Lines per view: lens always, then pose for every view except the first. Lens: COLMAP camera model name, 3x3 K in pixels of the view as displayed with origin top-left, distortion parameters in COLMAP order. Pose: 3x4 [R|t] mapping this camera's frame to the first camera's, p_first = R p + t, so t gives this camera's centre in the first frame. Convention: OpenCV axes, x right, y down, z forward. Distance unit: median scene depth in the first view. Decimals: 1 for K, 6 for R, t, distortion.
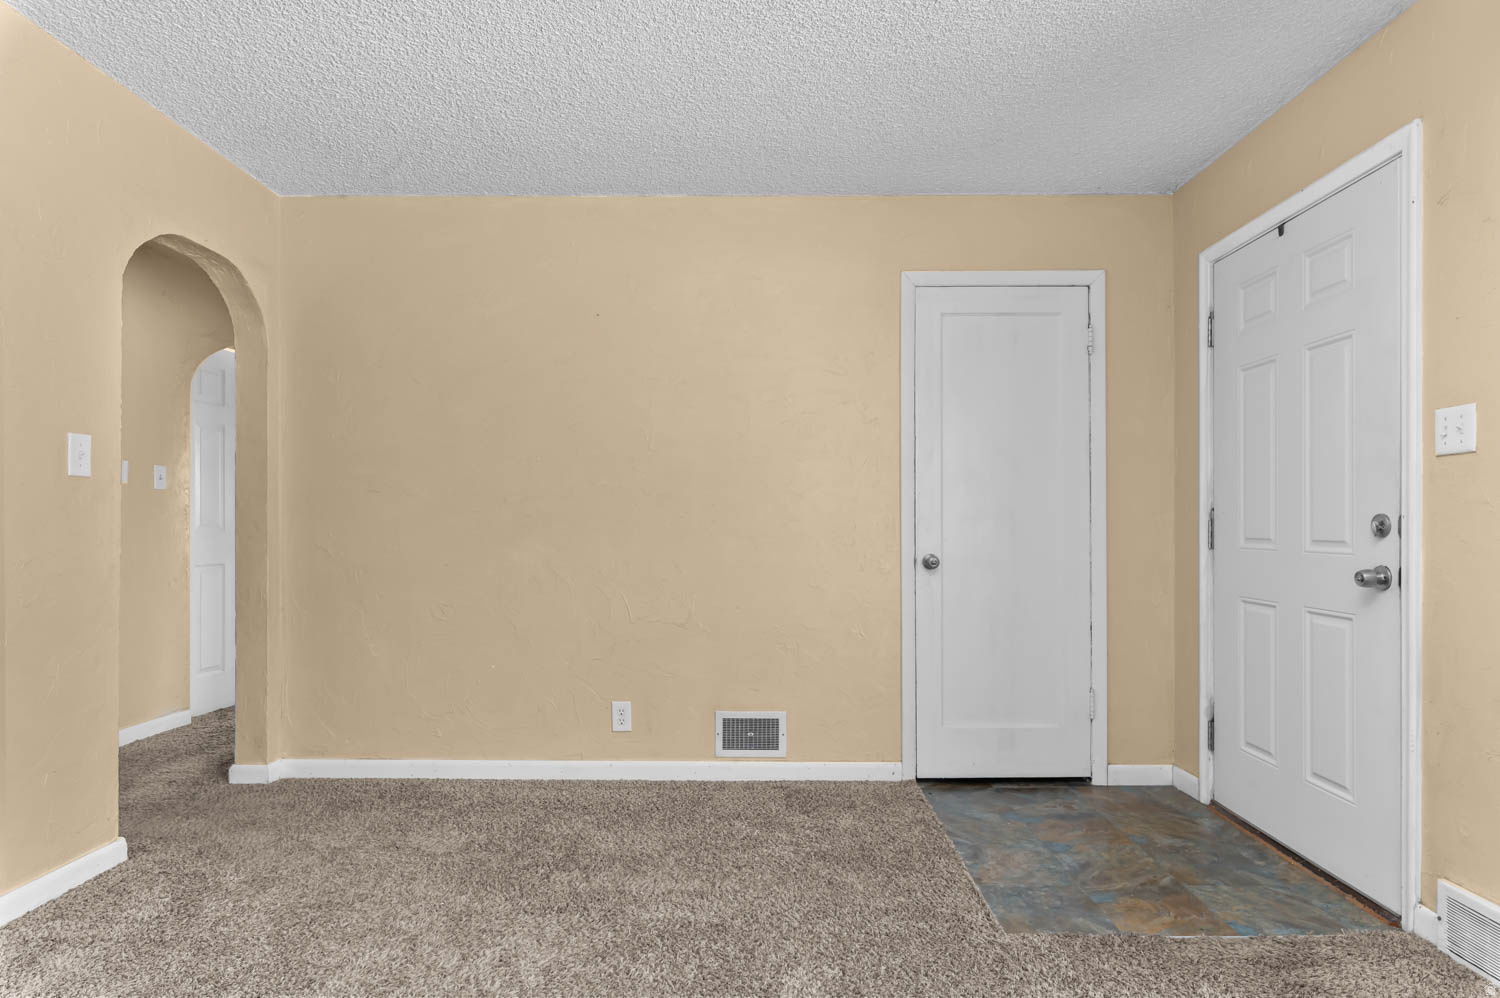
lens RADIAL K [[817.9, 0, 760.6], [0, 817.9, 527.6], [0, 0, 1]] dist [0.006078, 0.000548]
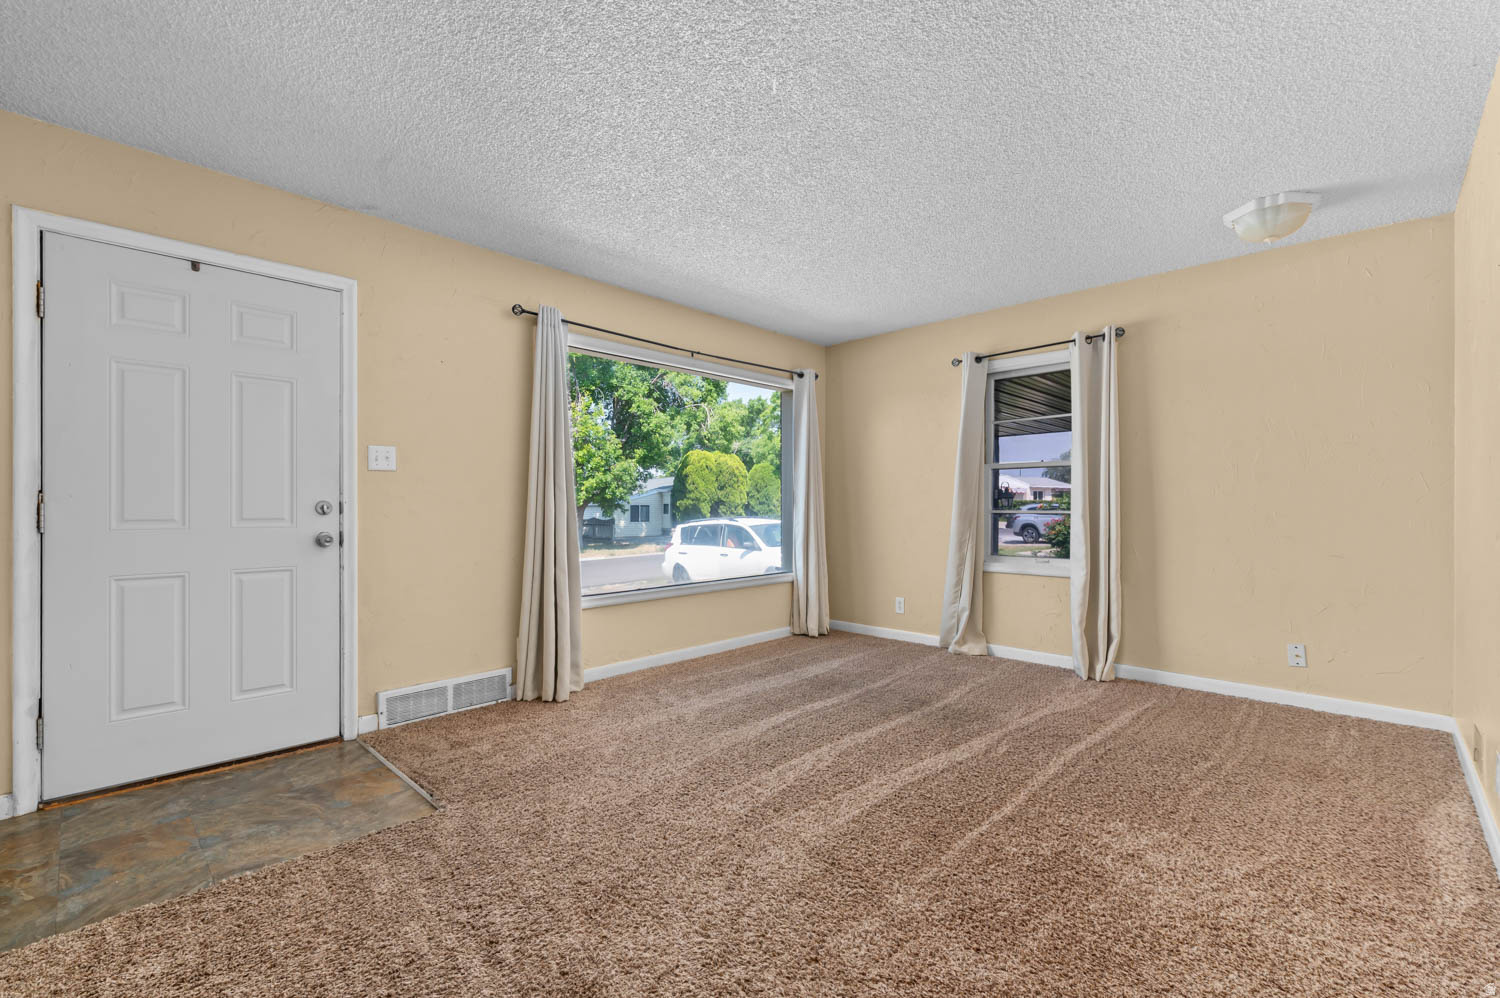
lens RADIAL K [[652.6, 0, 757.9], [0, 652.6, 518.3], [0, 0, 1]] dist [0.000174, 0.000489]
pose [[-0.714204, -0.014328, 0.699791, -0.736549], [0.002307, 0.999737, 0.022825, -0.009025], [-0.699934, 0.017916, -0.713983, 1.265168]]
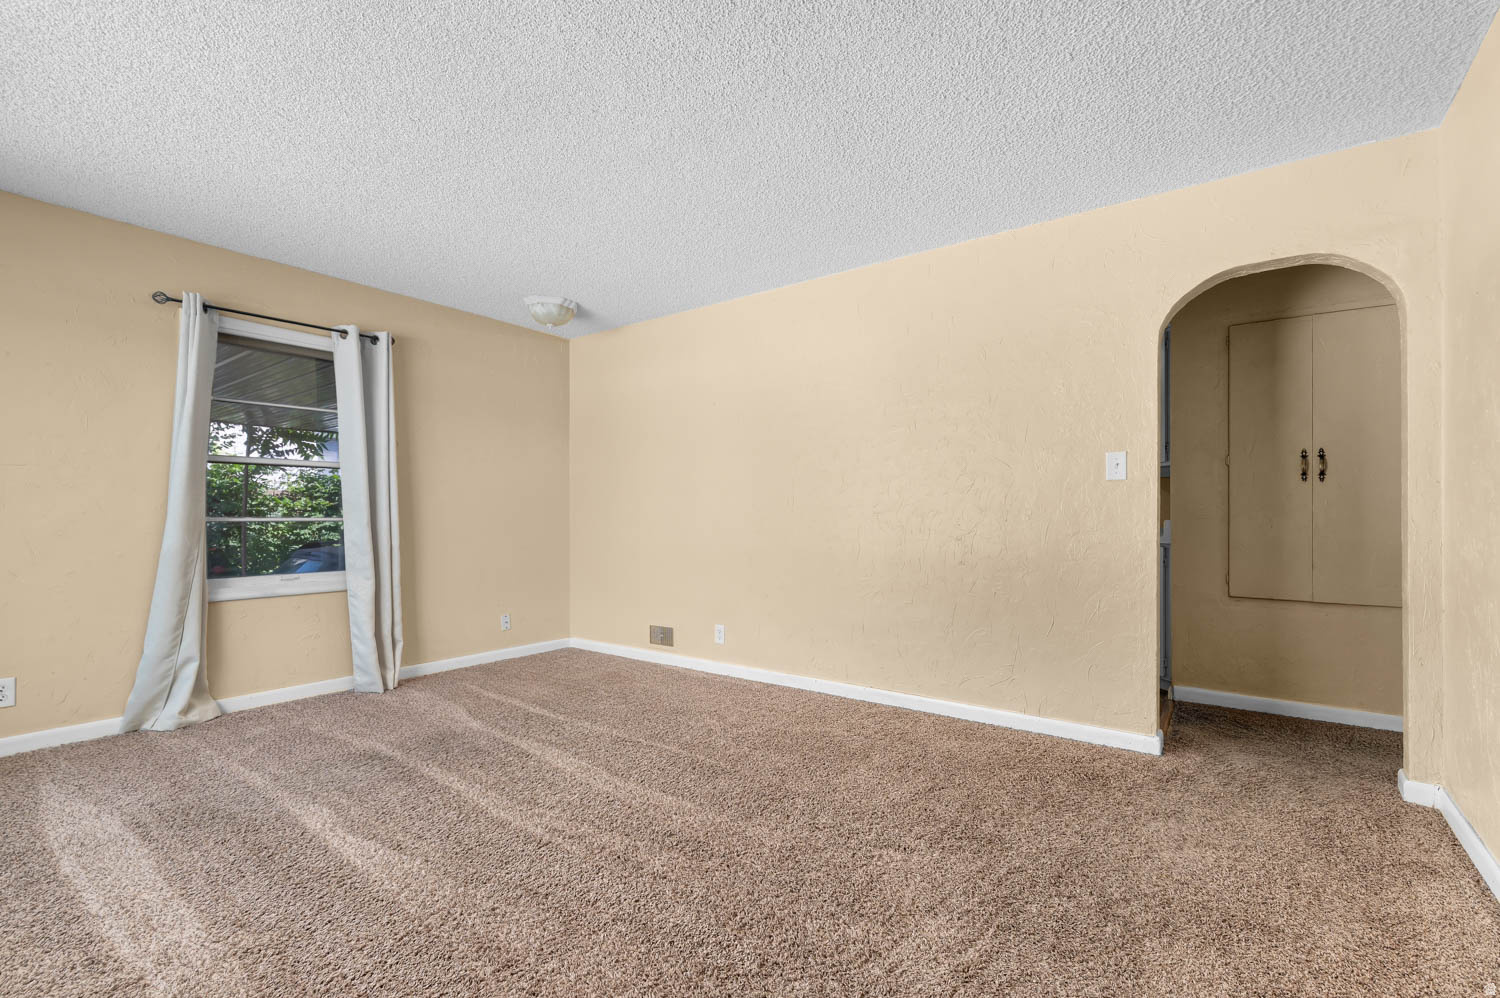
lens RADIAL K [[652.6, 0, 757.9], [0, 652.6, 518.3], [0, 0, 1]] dist [0.000174, 0.000489]
pose [[-0.601467, 0.000590, -0.798897, 0.543257], [-0.003010, 0.999991, 0.003005, 0.006971], [0.798892, 0.004212, -0.601460, 1.200443]]
